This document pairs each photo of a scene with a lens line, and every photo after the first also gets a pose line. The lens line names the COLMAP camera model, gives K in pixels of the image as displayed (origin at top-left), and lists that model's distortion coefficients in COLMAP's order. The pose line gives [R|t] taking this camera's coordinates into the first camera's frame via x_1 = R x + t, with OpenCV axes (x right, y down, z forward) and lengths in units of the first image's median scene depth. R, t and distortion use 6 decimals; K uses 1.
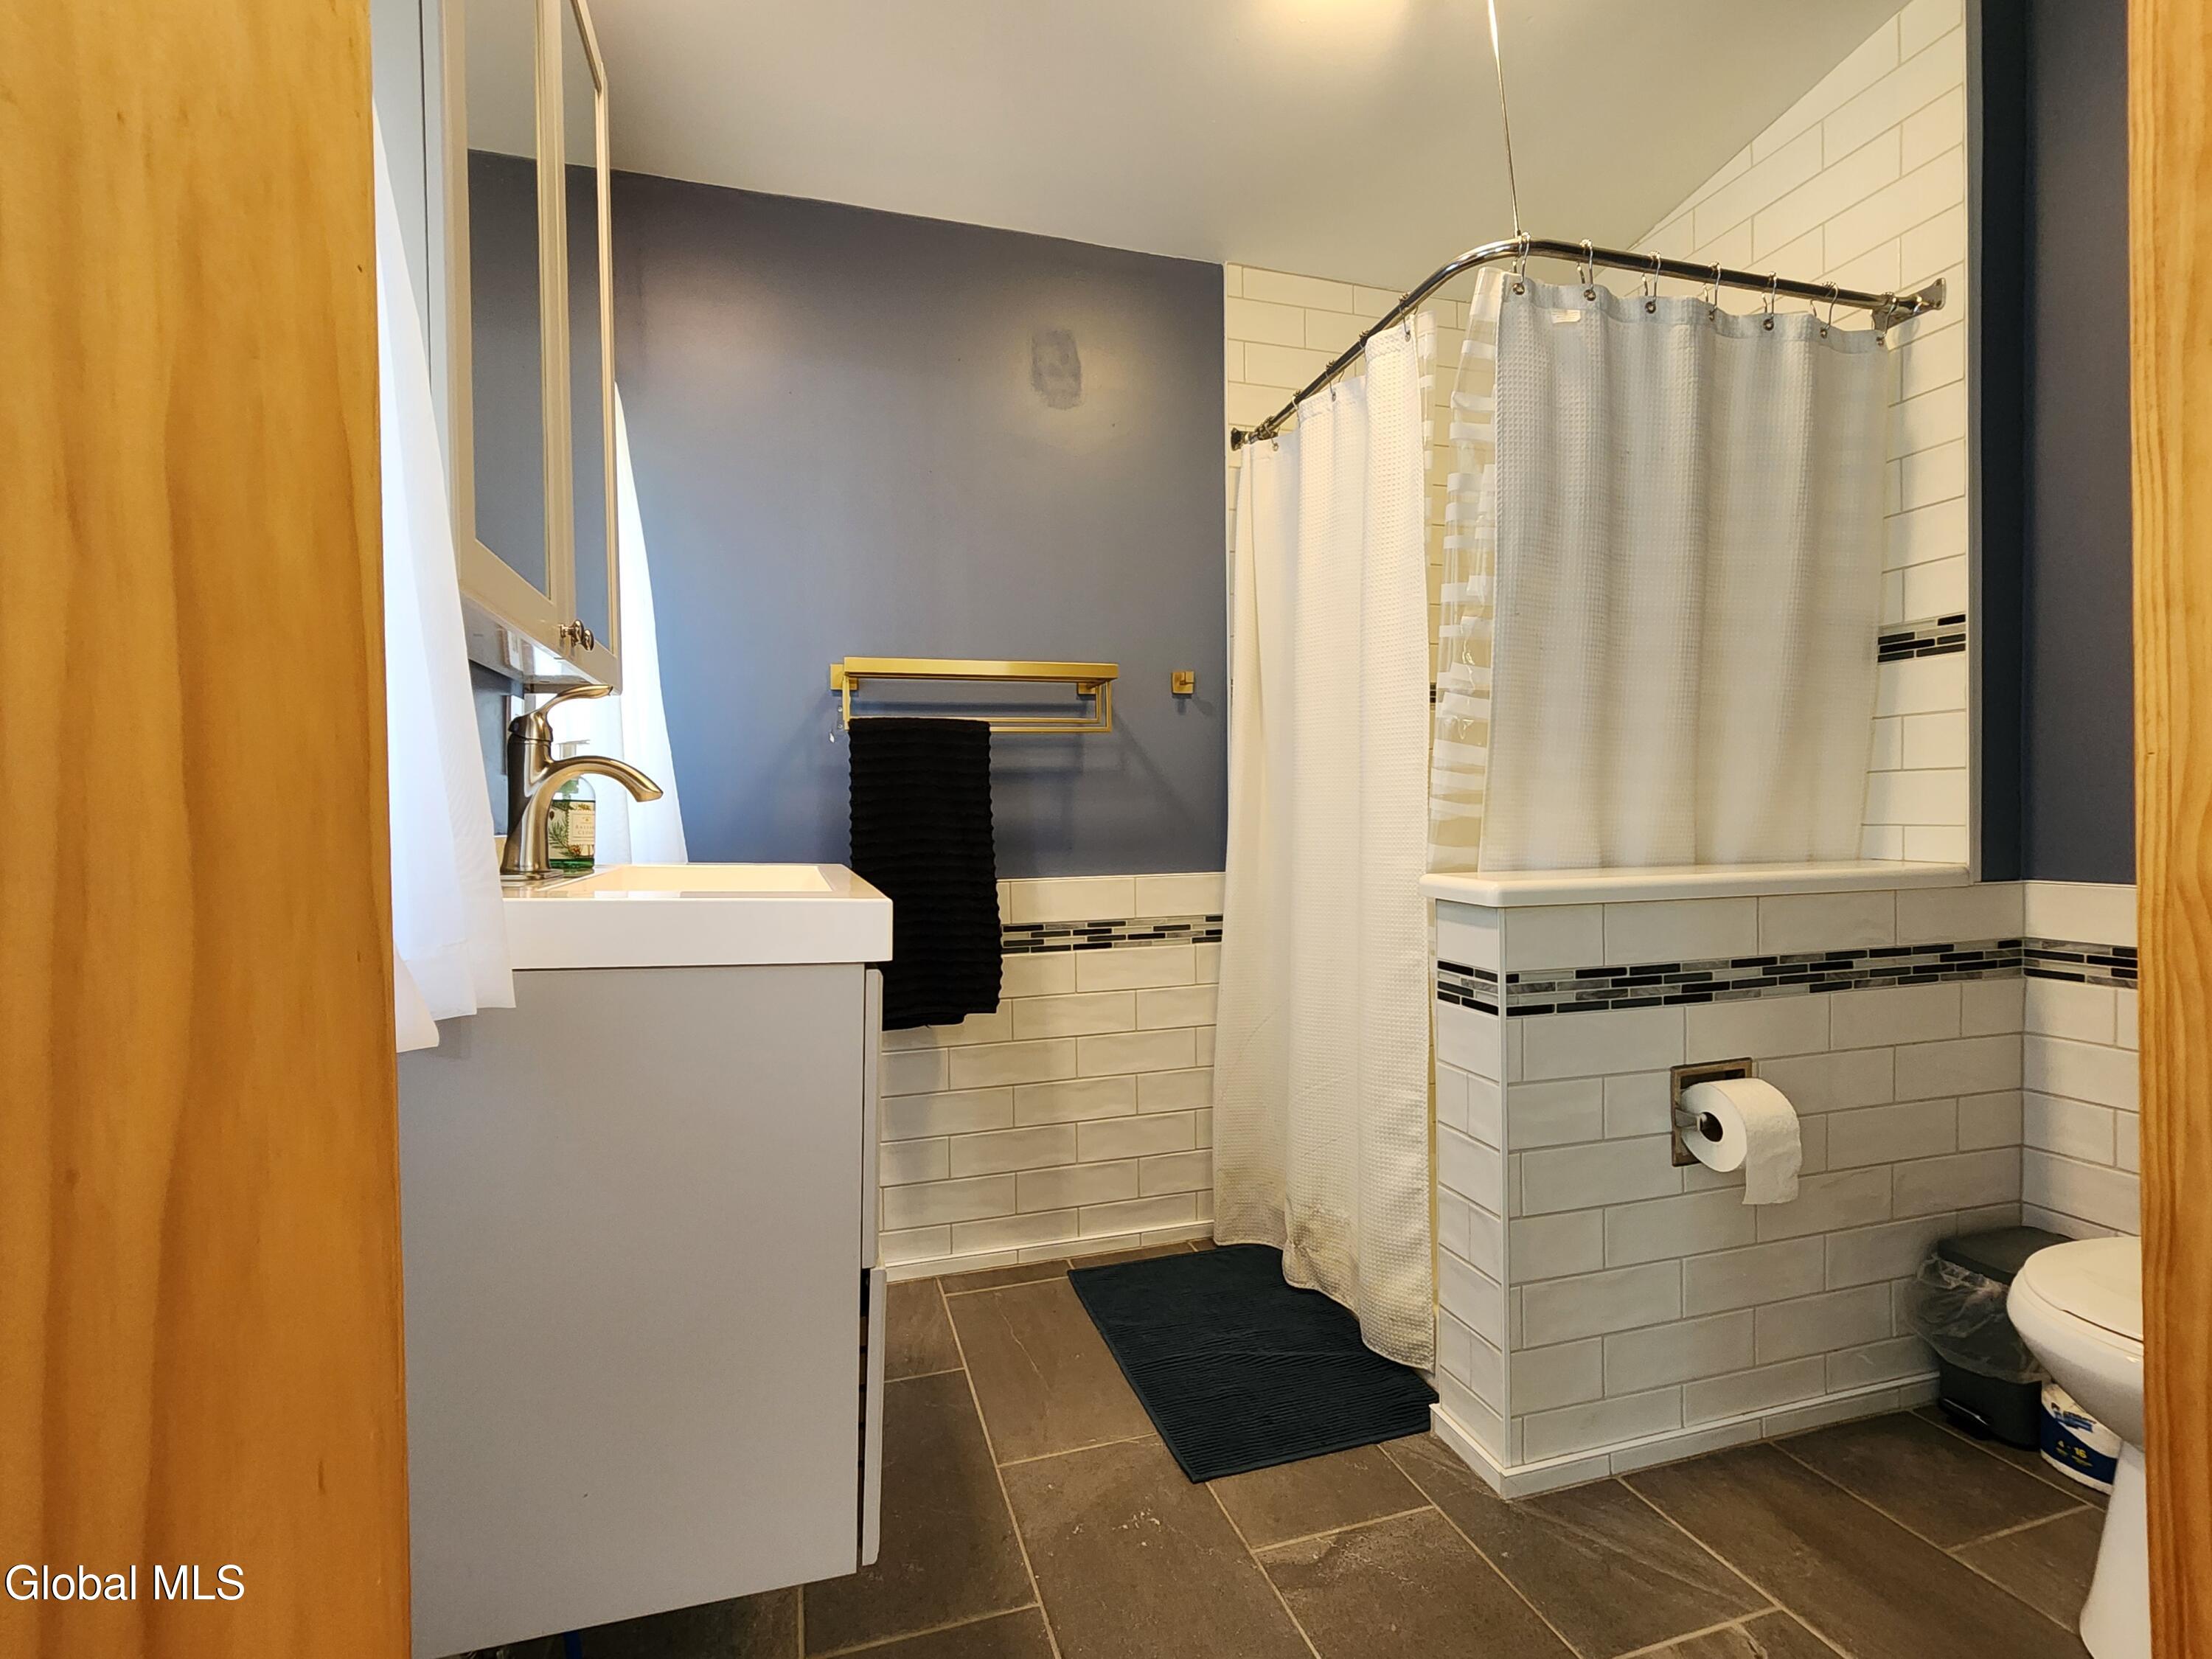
lens RADIAL K [[1045.1, 0, 1103.2], [0, 1045.1, 835.0], [0, 0, 1]] dist [-0.001281, -0.000108]
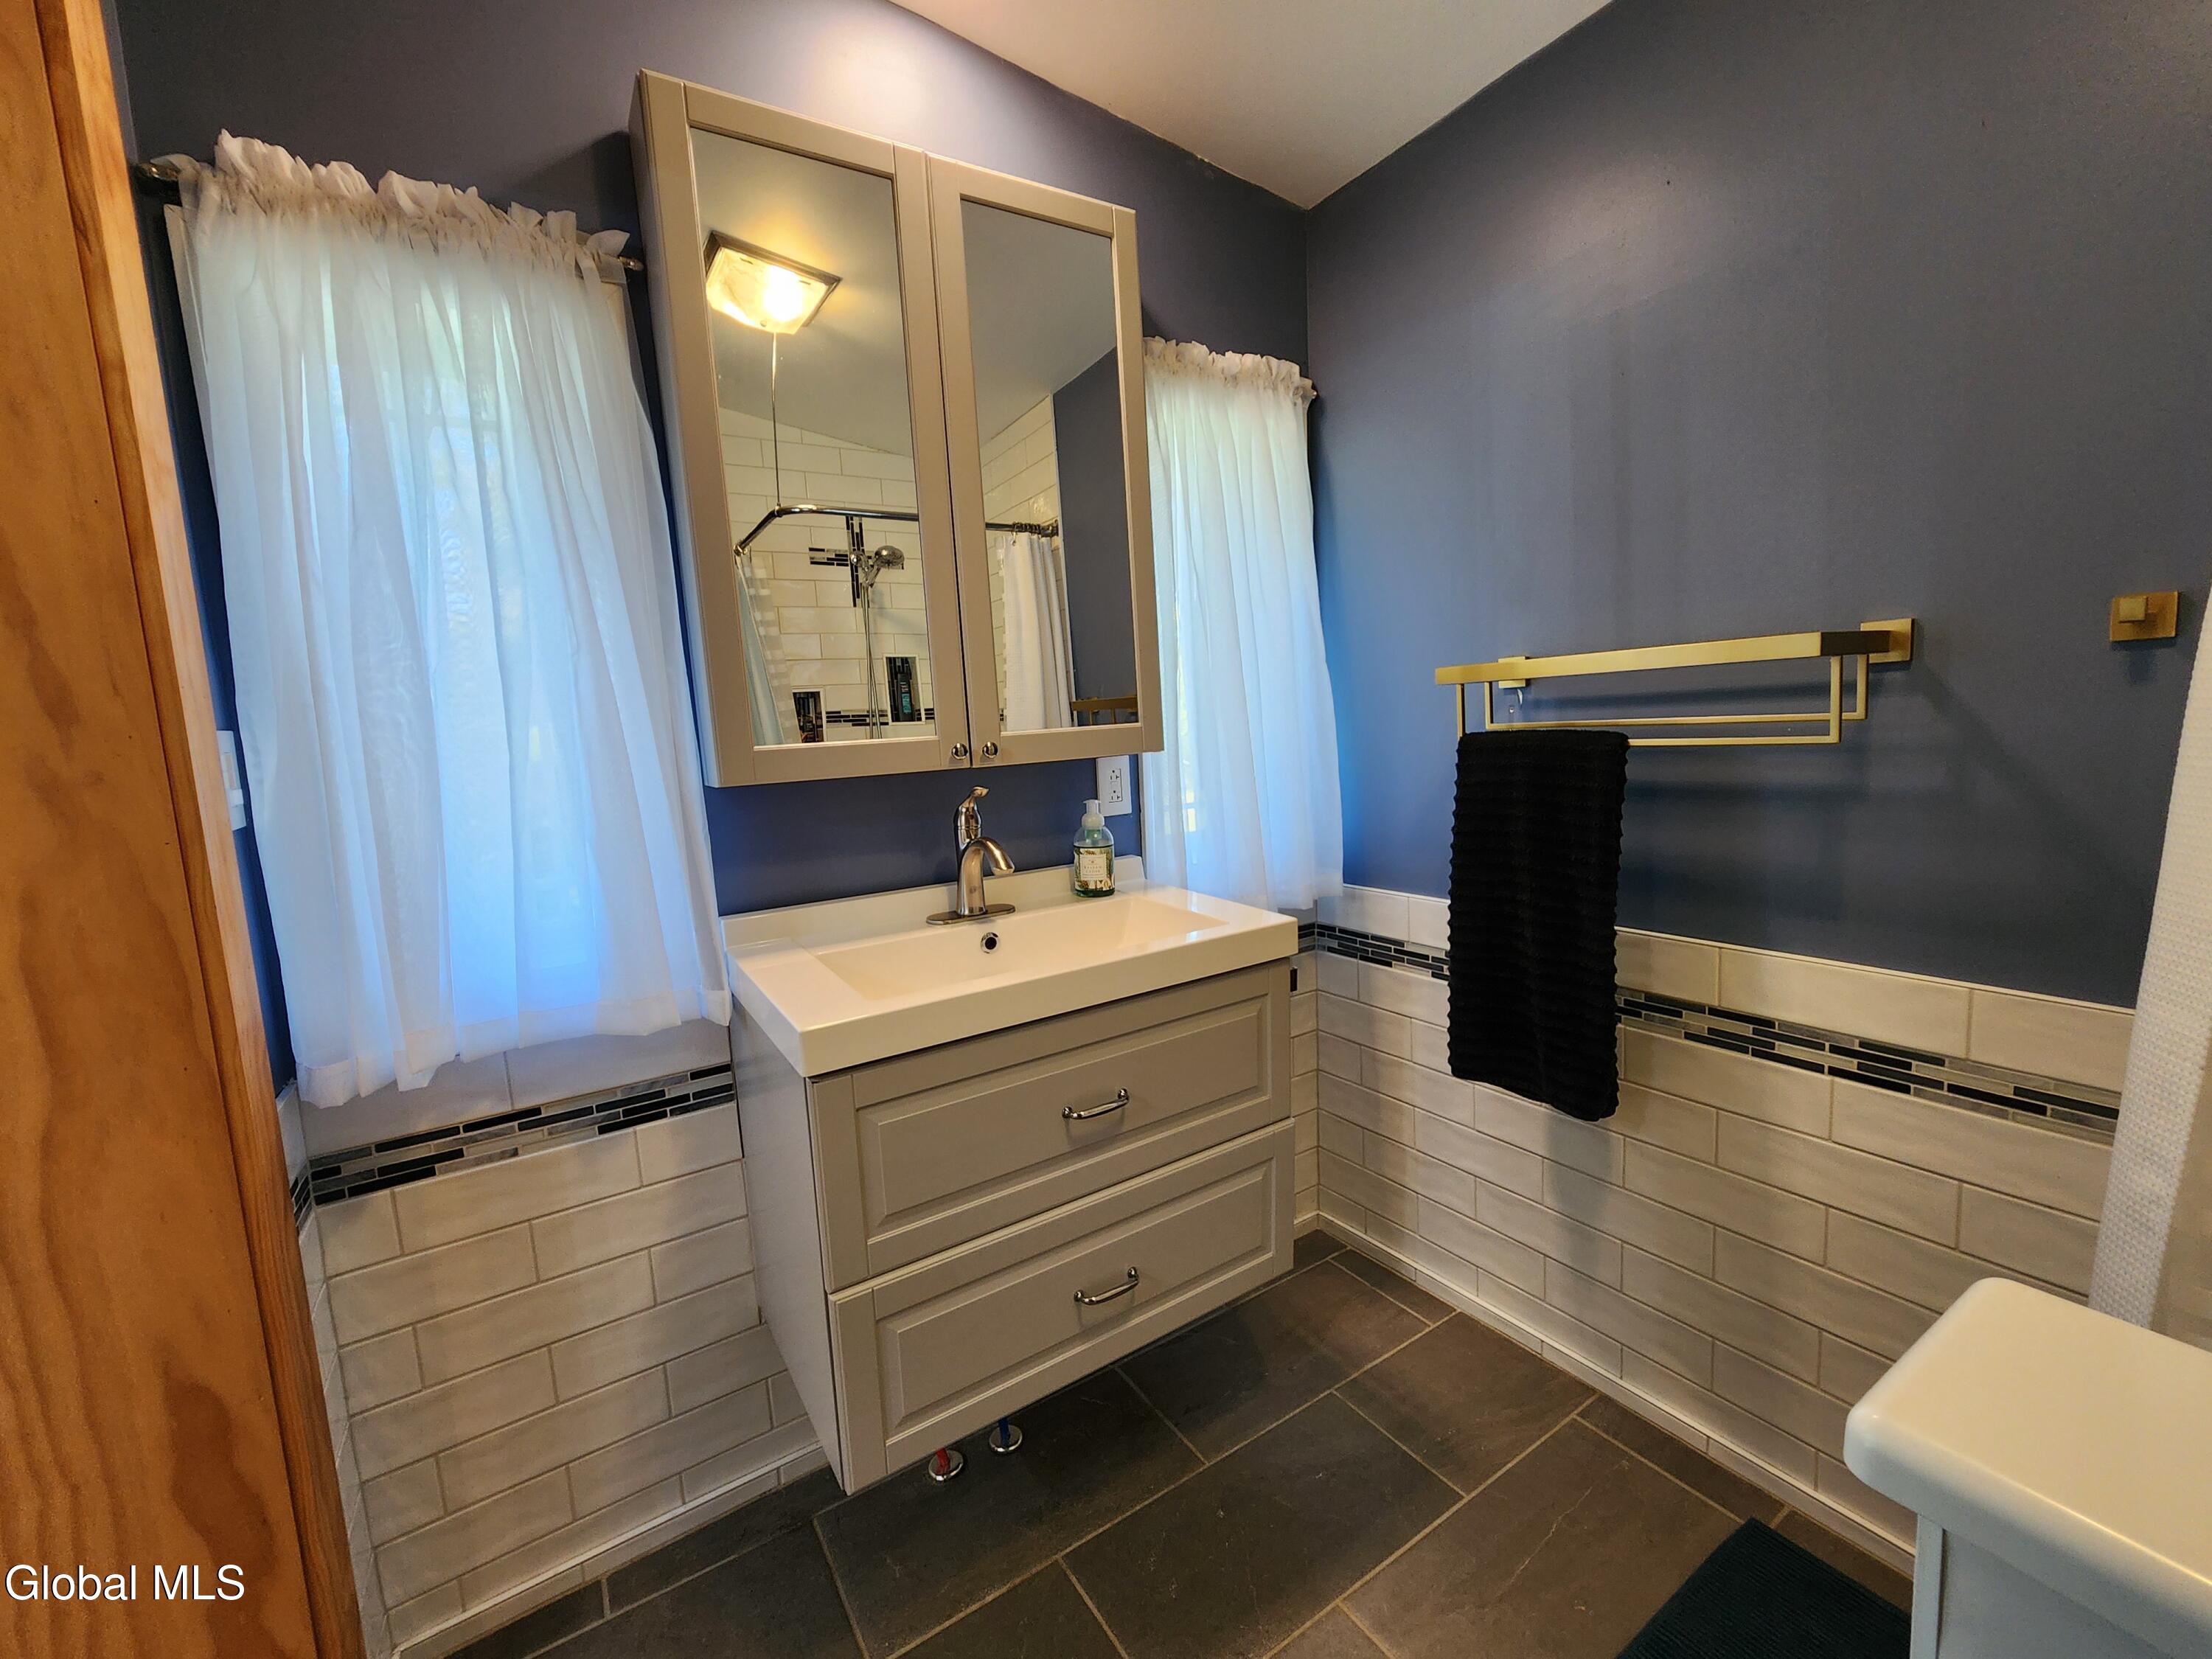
lens RADIAL K [[915.6, 0, 1096.4], [0, 915.6, 831.5], [0, 0, 1]] dist [-0.000471, -0.000074]
pose [[0.254606, 0.117603, -0.959867, 0.379913], [0.037944, 0.990599, 0.131433, -0.127423], [0.966300, -0.069885, 0.247750, 0.453033]]
